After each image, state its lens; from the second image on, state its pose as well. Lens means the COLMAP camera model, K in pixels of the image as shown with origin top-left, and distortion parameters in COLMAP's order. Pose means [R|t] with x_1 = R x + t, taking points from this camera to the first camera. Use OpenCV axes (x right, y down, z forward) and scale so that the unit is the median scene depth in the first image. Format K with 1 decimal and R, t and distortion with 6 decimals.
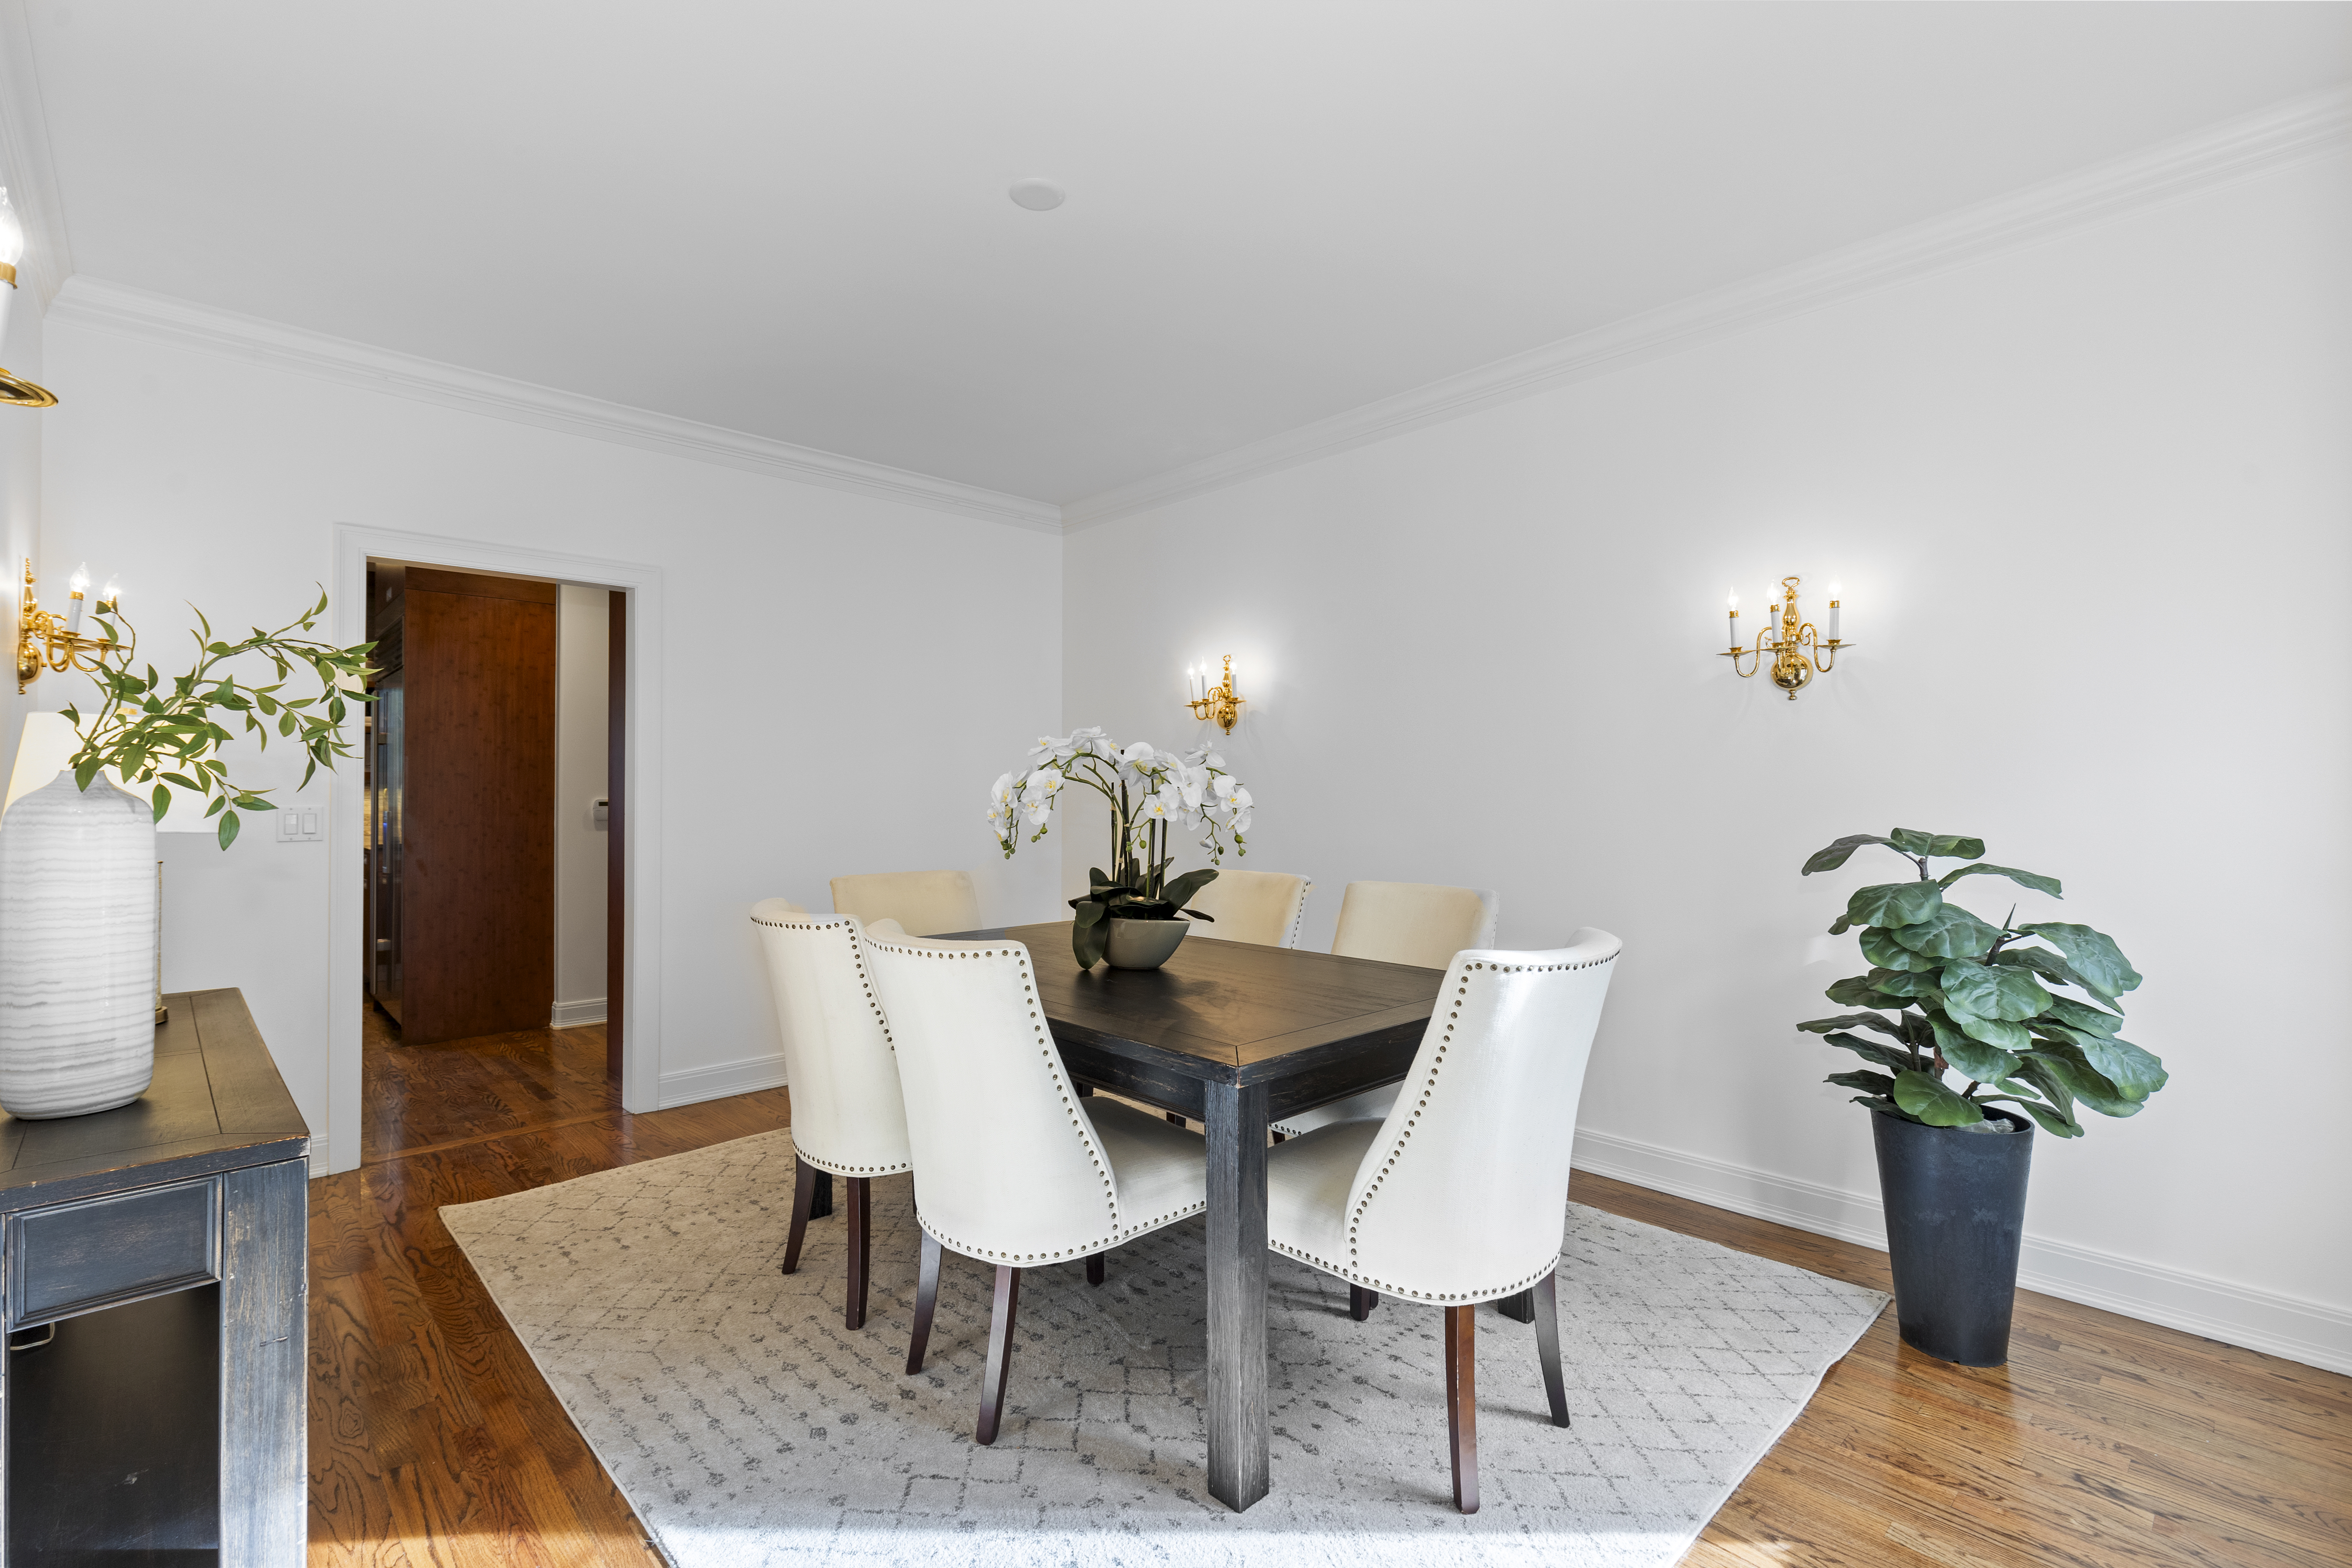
lens RADIAL K [[1053.5, 0, 1179.4], [0, 1053.5, 795.4], [0, 0, 1]] dist [0.006460, -0.001644]
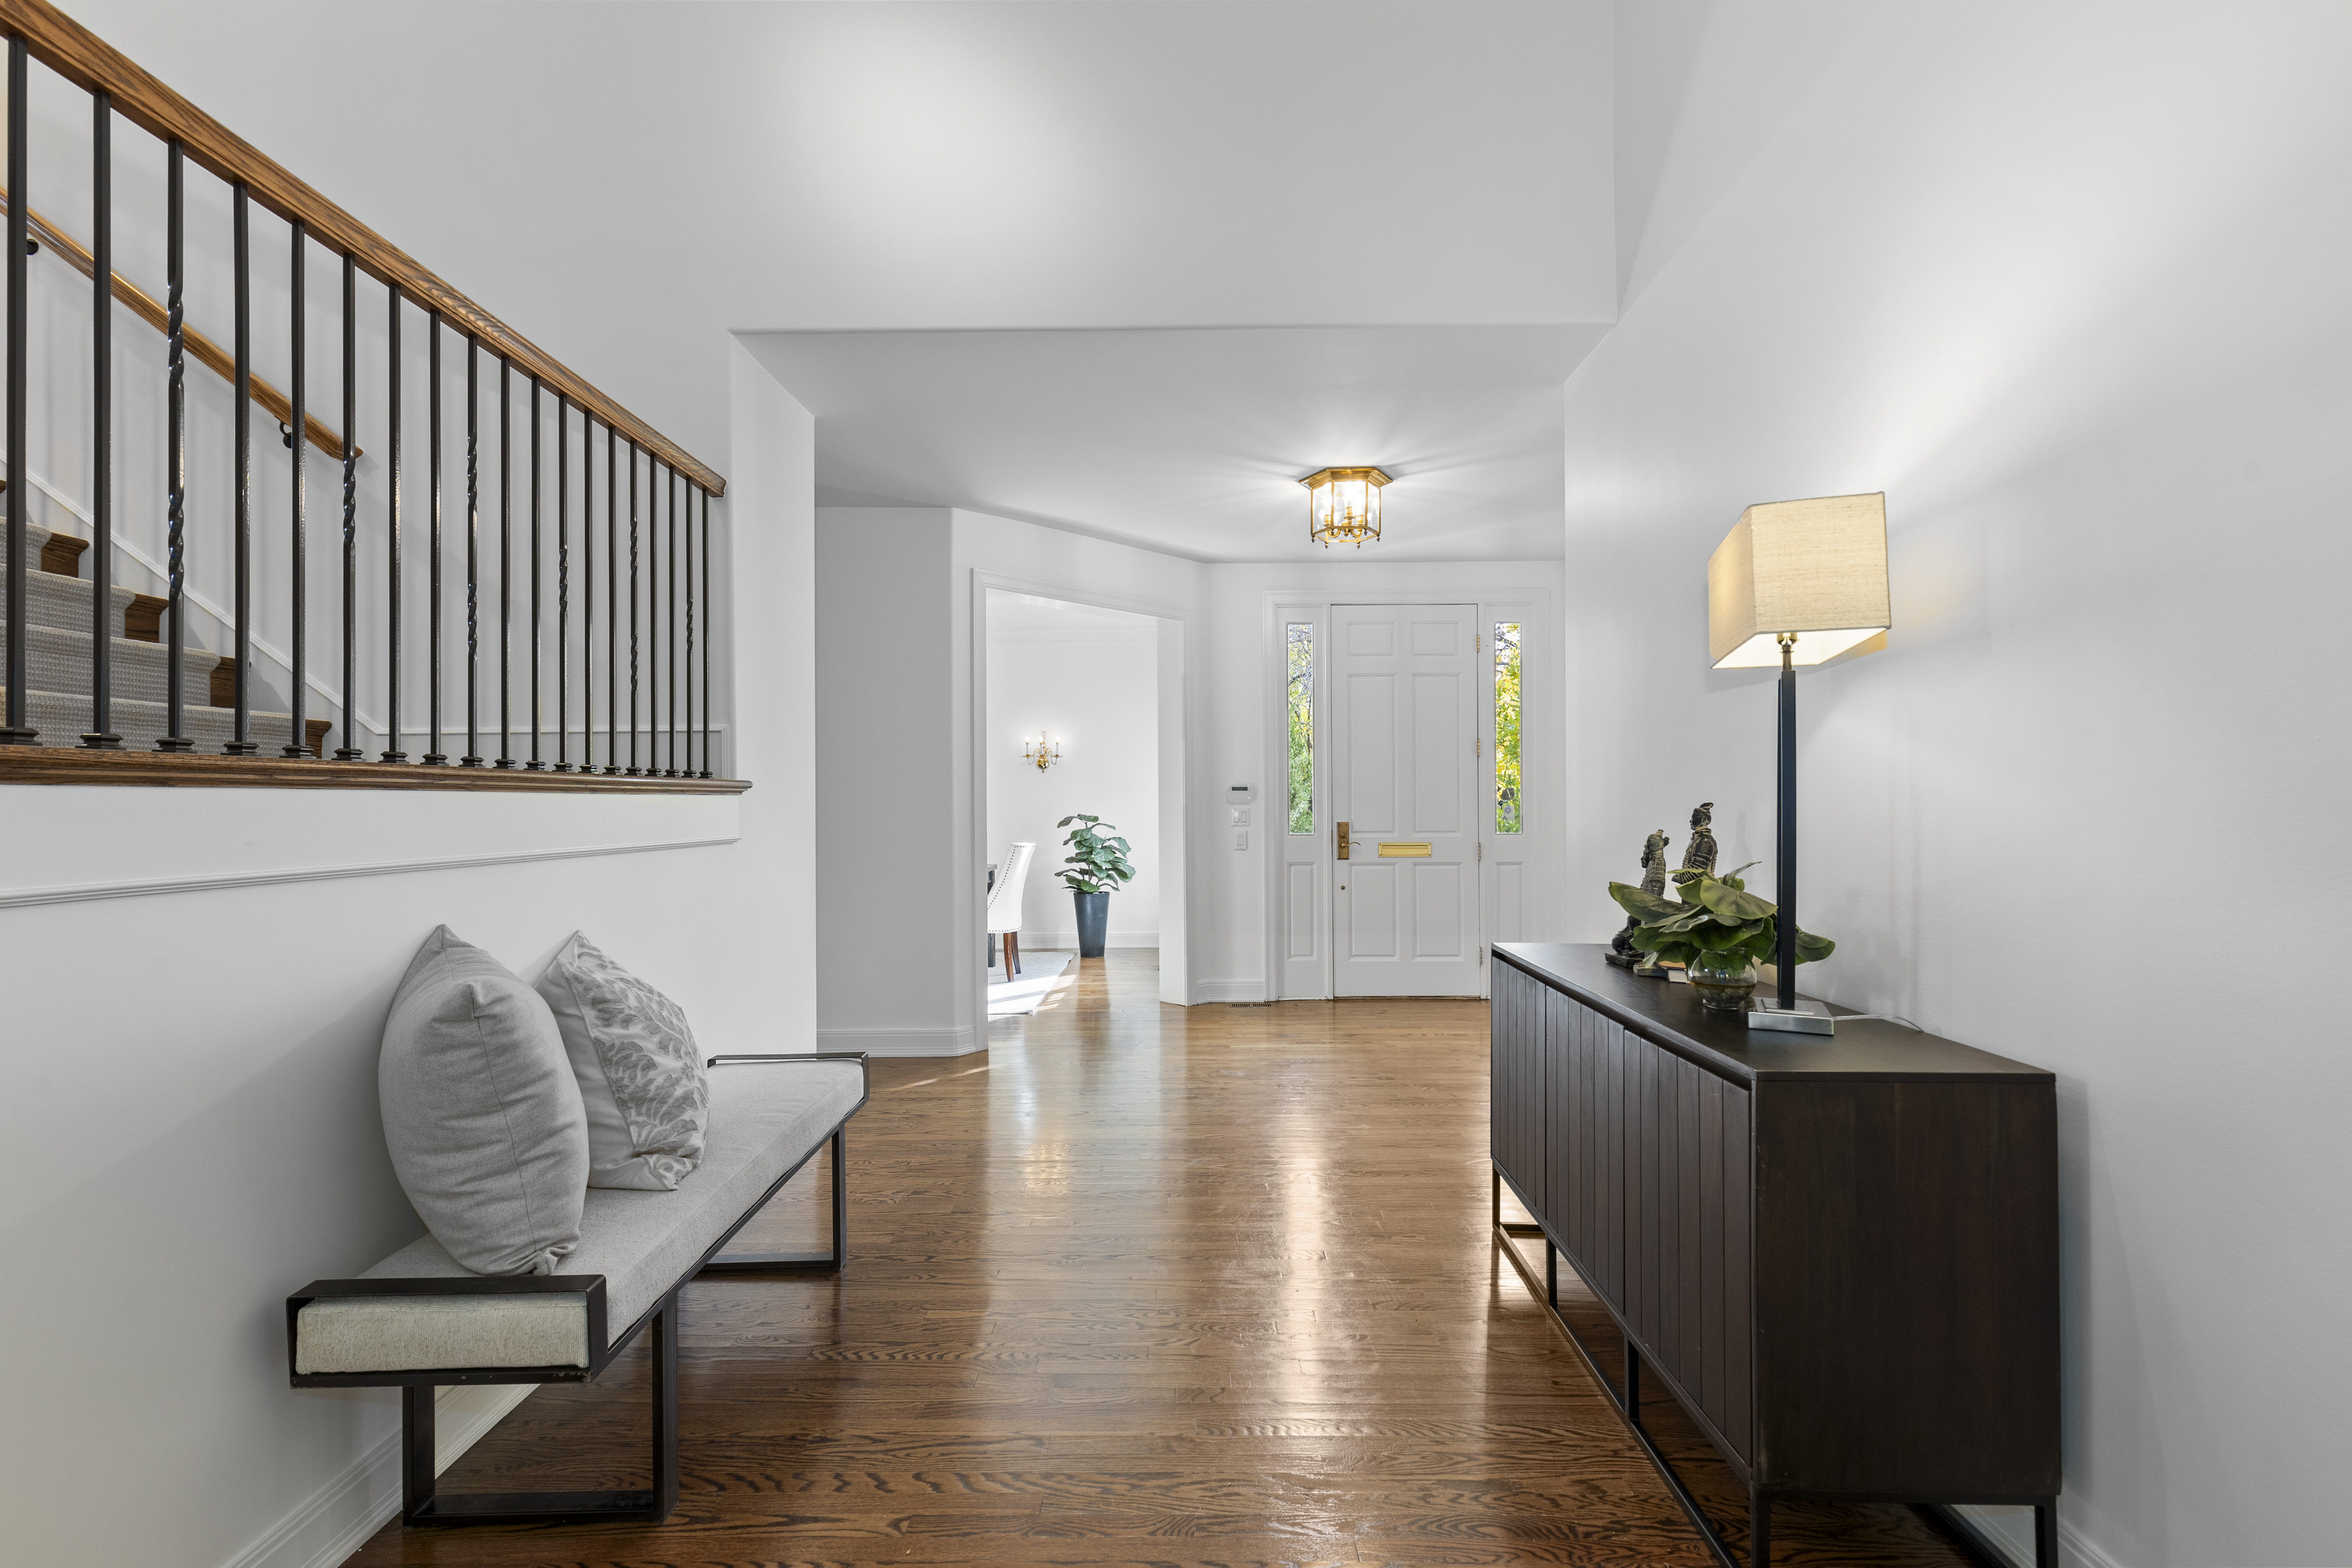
lens RADIAL K [[1053.5, 0, 1175.5], [0, 1053.5, 790.5], [0, 0, 1]] dist [0.006460, -0.001644]
pose [[0.704811, 0.000209, 0.709395, -1.675275], [0.009401, 0.999909, -0.009635, -0.010748], [-0.709332, 0.013460, 0.704746, -1.800117]]
